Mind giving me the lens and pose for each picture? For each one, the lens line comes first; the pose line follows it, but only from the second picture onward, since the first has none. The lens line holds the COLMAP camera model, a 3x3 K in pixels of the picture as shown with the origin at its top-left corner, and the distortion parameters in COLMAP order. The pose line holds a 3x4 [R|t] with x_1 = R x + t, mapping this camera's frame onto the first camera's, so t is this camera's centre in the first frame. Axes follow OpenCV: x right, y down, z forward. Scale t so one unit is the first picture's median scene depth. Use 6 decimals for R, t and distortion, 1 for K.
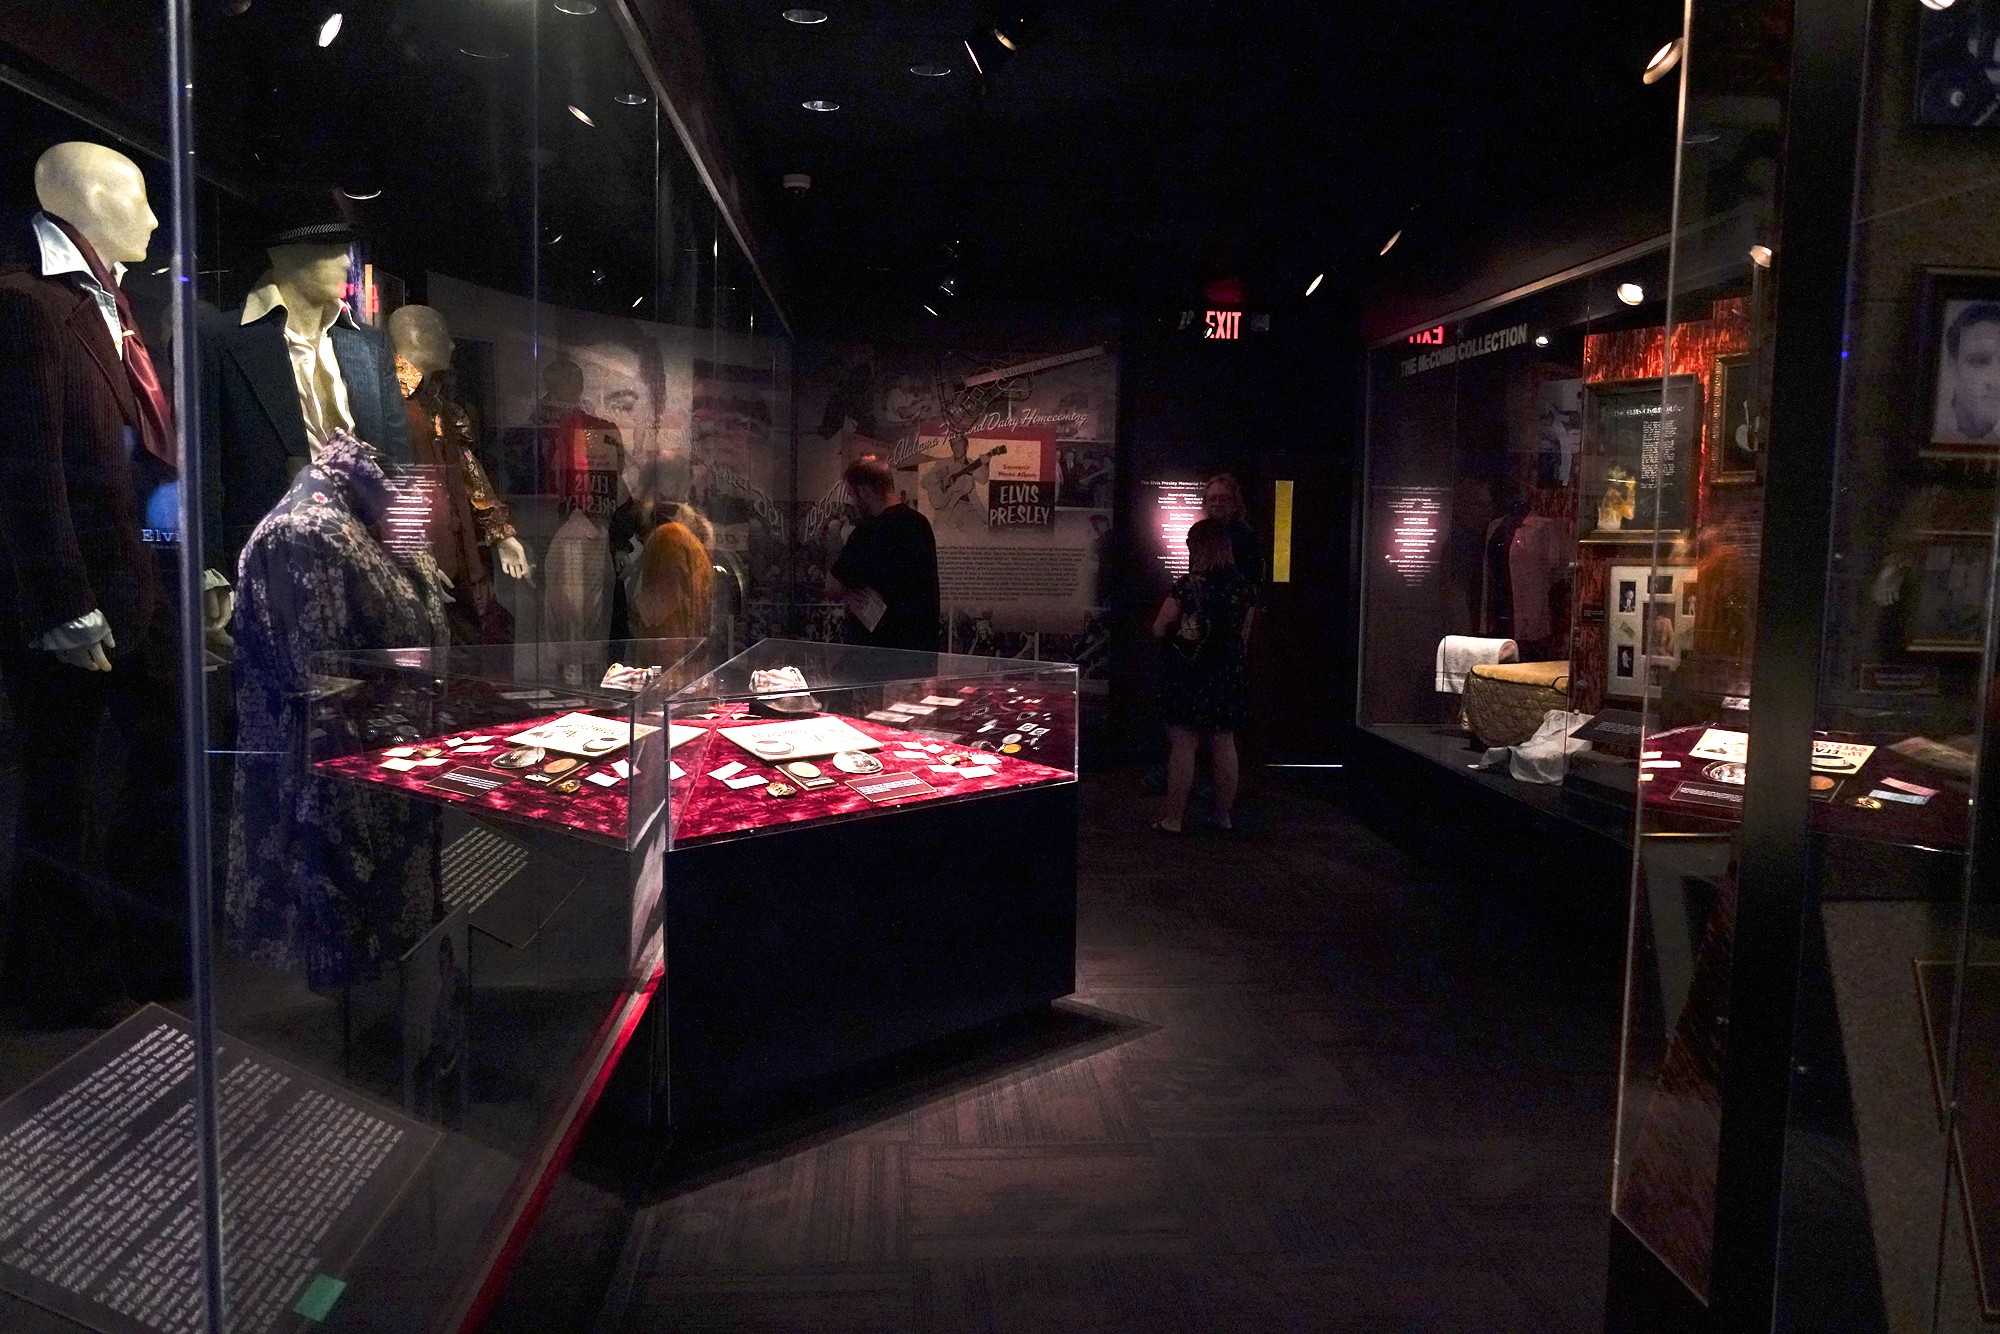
lens RADIAL K [[1603.0, 0, 1000.0], [0, 1603.0, 667.0], [0, 0, 1]] dist [-0.029612, 0.028571]
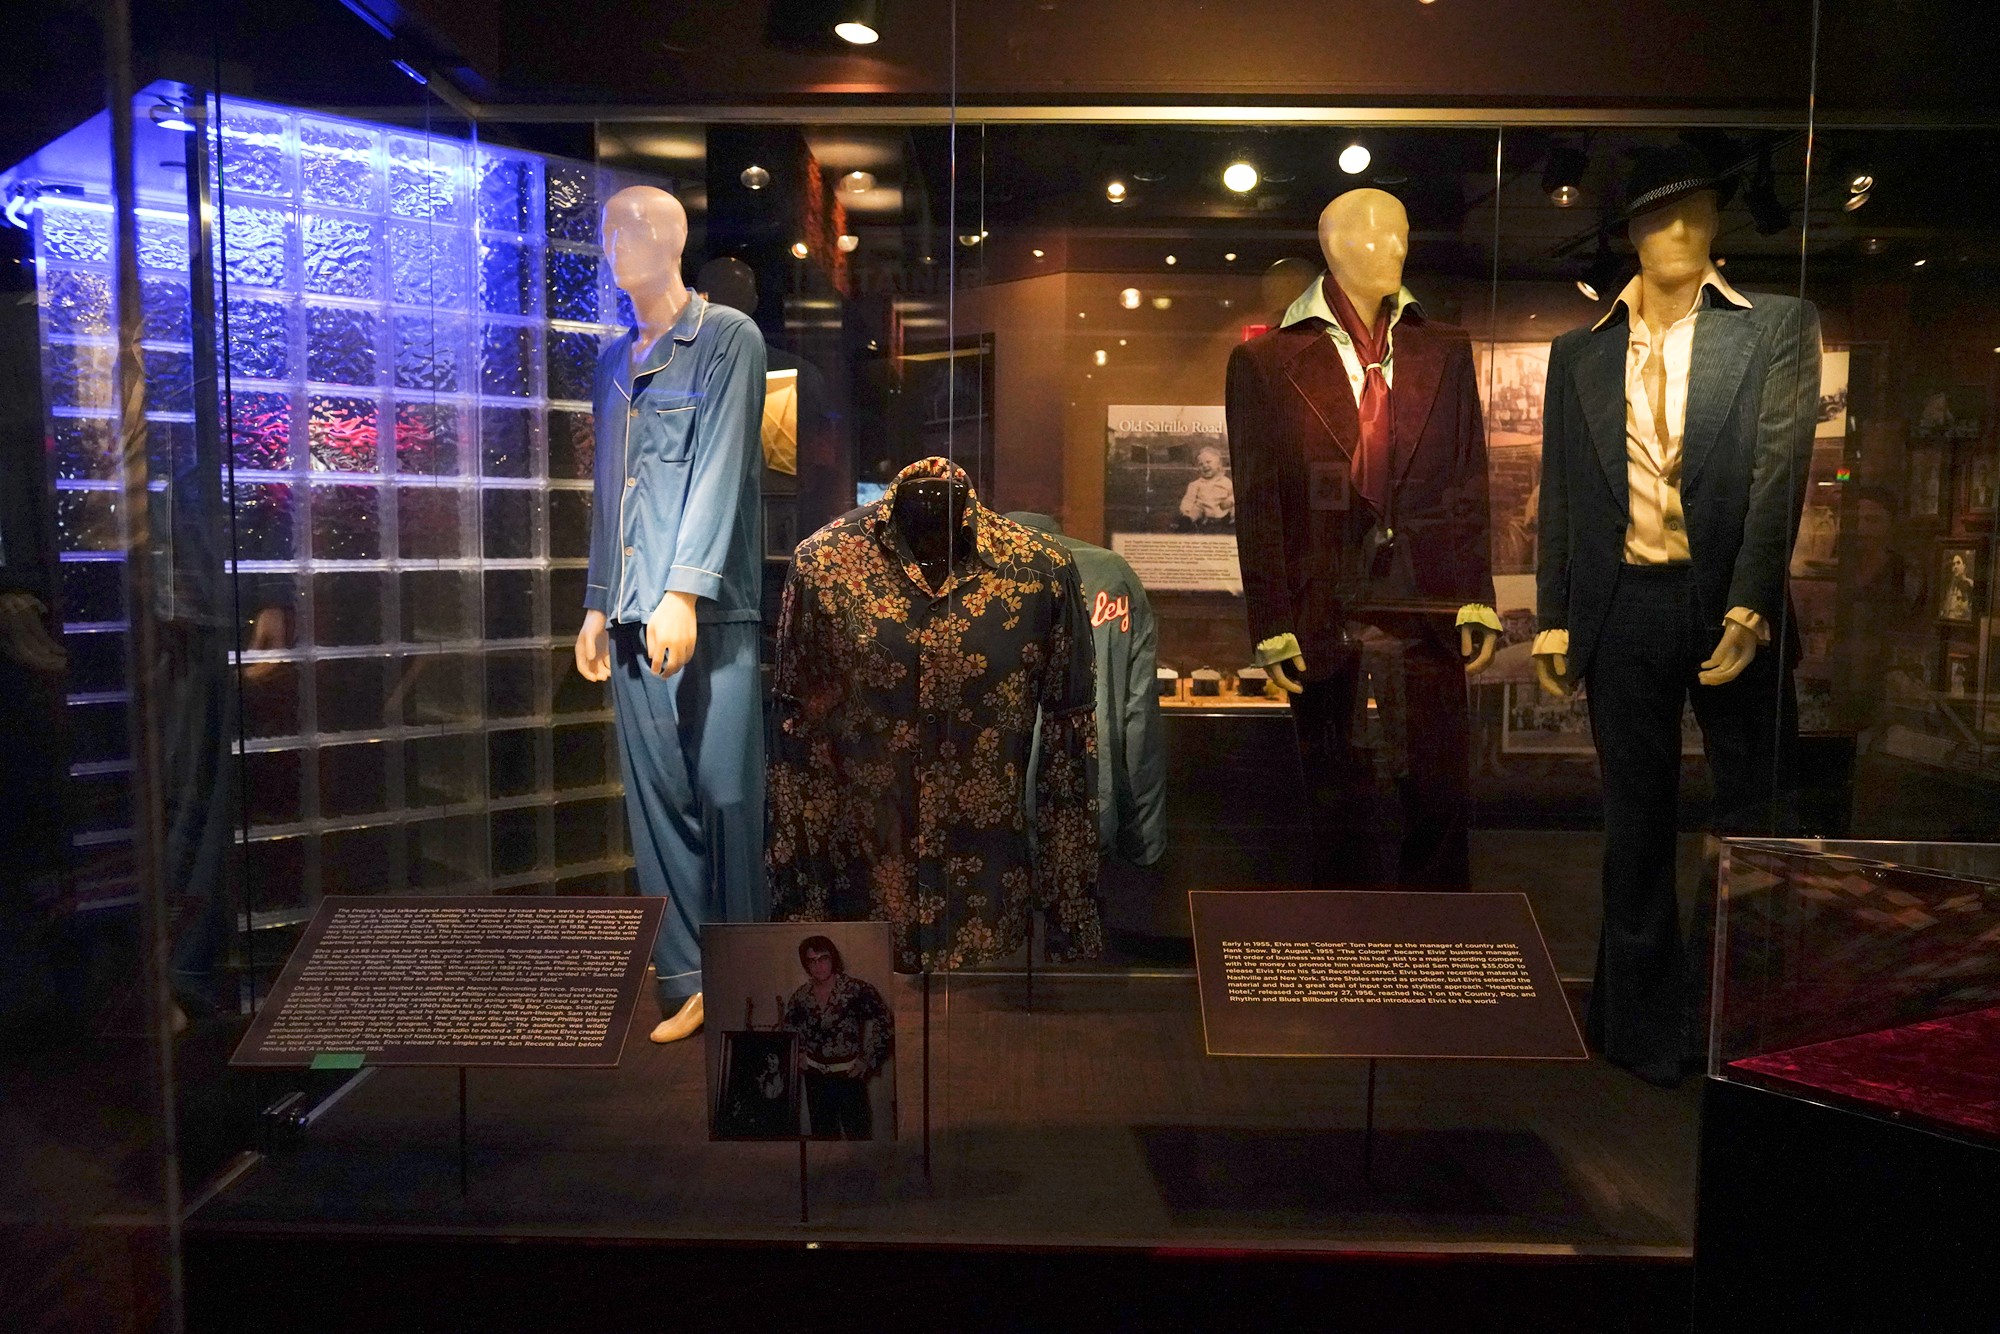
lens RADIAL K [[1516.7, 0, 932.3], [0, 1516.7, 667.7], [0, 0, 1]] dist [-0.011777, 0.001125]
pose [[-0.094708, 0.073344, -0.992800, 0.773624], [-0.096833, 0.991874, 0.082513, -0.122003], [0.990784, 0.103951, -0.086836, 1.402156]]
